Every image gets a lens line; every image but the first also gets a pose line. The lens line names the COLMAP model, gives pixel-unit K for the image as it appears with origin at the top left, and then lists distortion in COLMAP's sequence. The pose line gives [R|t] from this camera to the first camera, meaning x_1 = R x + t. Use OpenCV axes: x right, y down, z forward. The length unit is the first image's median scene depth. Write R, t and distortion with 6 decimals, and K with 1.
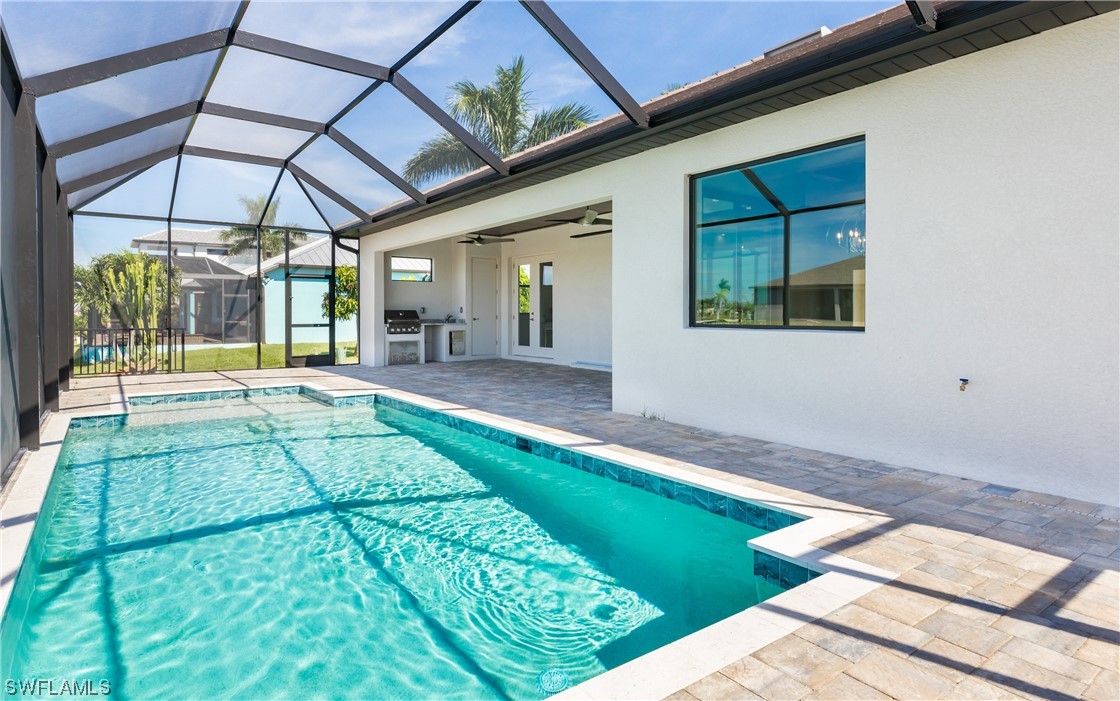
lens RADIAL K [[605.2, 0, 560.0], [0, 605.2, 350.5], [0, 0, 1]] dist [-0.000150, -0.000589]
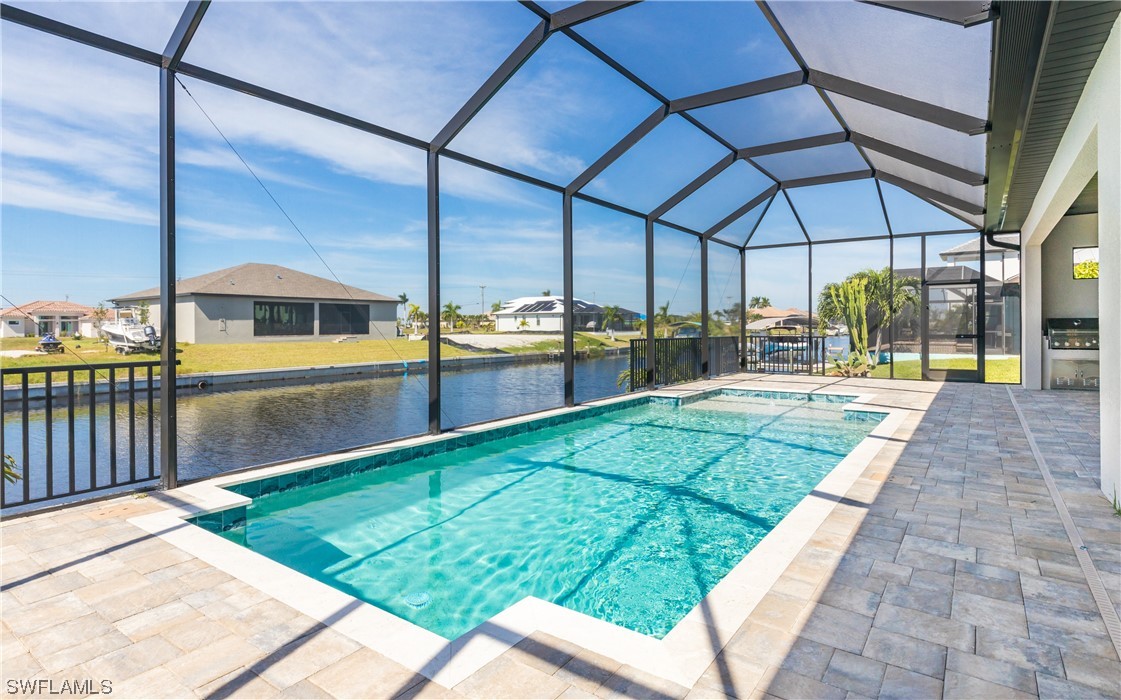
lens RADIAL K [[584.6, 0, 559.7], [0, 584.6, 331.5], [0, 0, 1]] dist [0.010043, 0.000142]
pose [[0.306536, 0.006714, -0.951835, 0.469323], [-0.050059, 0.998705, -0.009077, -0.020211], [0.950542, 0.050431, 0.306475, 0.329222]]
